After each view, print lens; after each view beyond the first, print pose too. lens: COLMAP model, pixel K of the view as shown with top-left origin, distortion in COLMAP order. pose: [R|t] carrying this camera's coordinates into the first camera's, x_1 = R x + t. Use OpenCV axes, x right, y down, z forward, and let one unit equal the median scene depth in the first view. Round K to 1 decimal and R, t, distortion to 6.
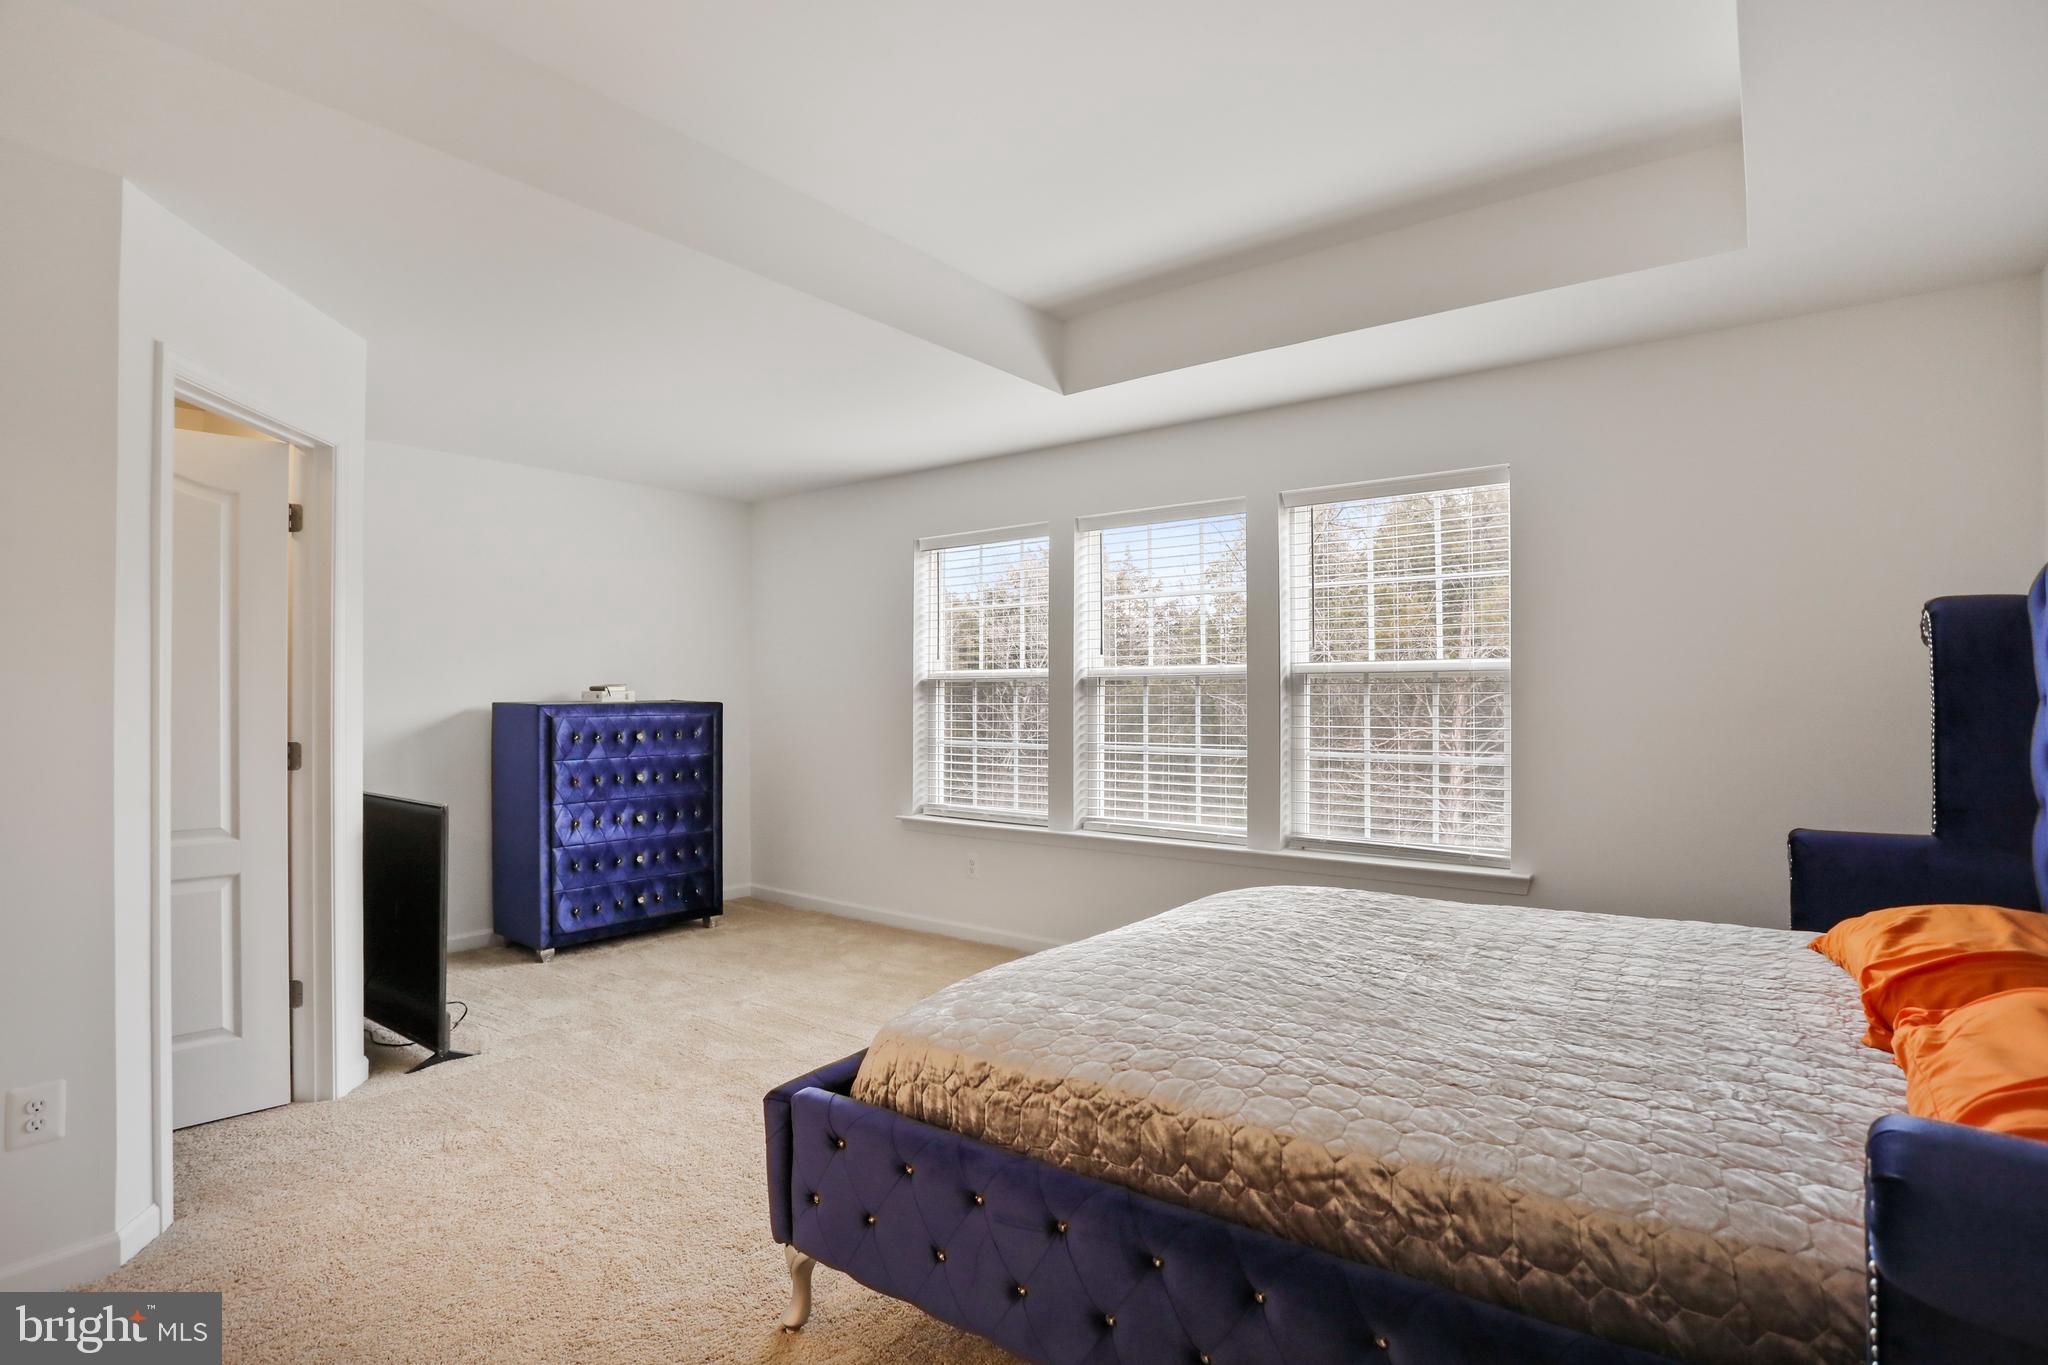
lens RADIAL K [[1003.0, 0, 1024.0], [0, 1003.0, 682.5], [0, 0, 1]] dist [-0.053988, 0.022011]
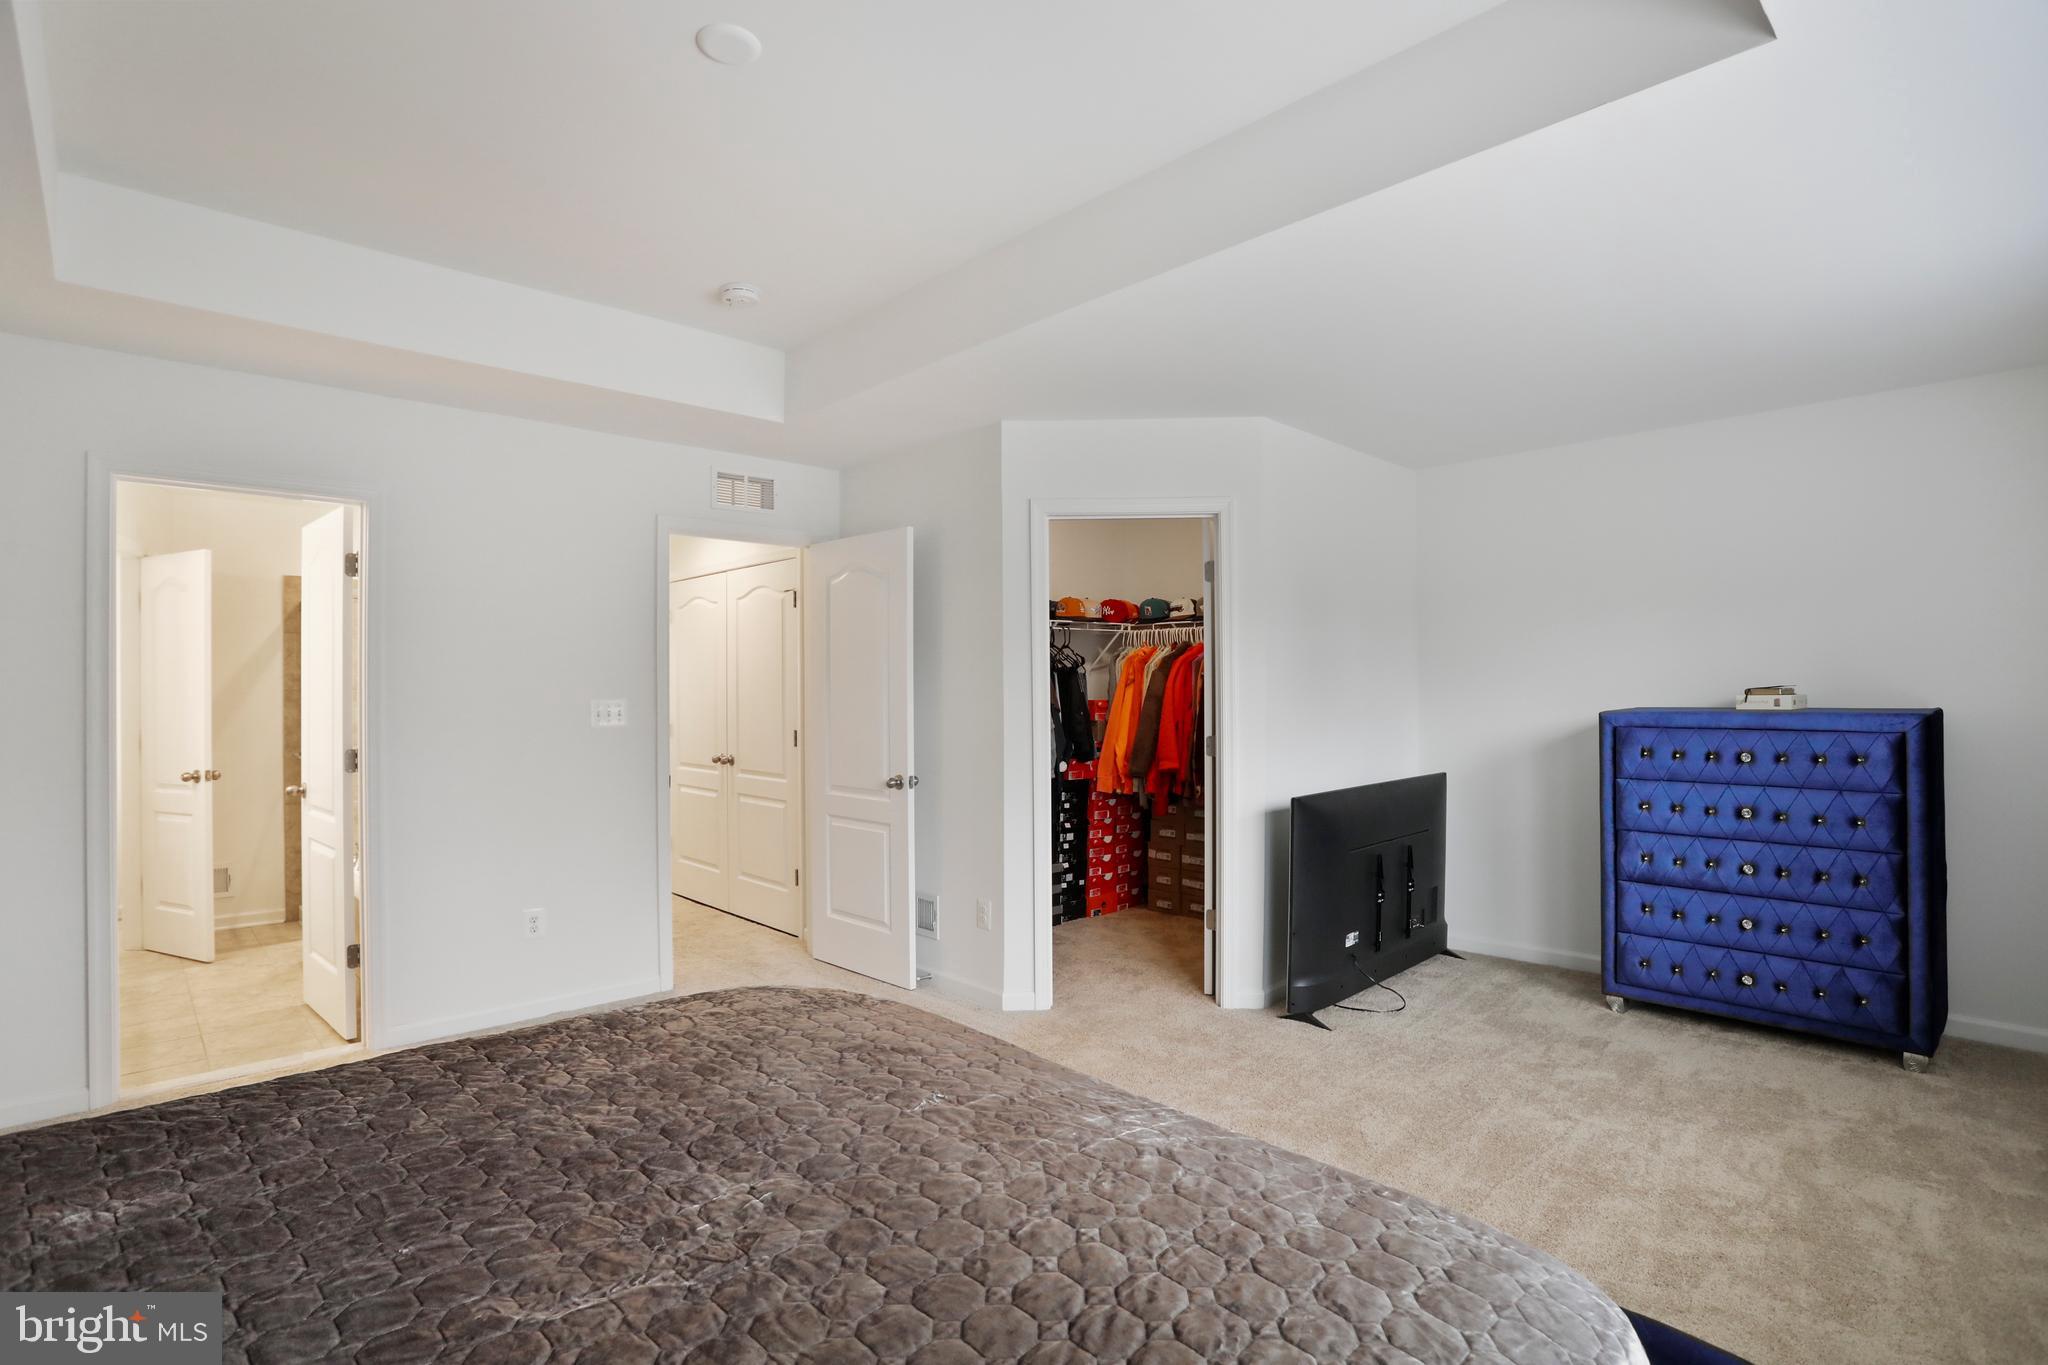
lens RADIAL K [[985.5, 0, 1032.0], [0, 985.5, 685.5], [0, 0, 1]] dist [-0.039561, 0.017741]
pose [[-0.160562, -0.011570, -0.986958, 0.562348], [0.016192, 0.999766, -0.014354, 0.006258], [0.986893, -0.018285, -0.160337, 0.839364]]
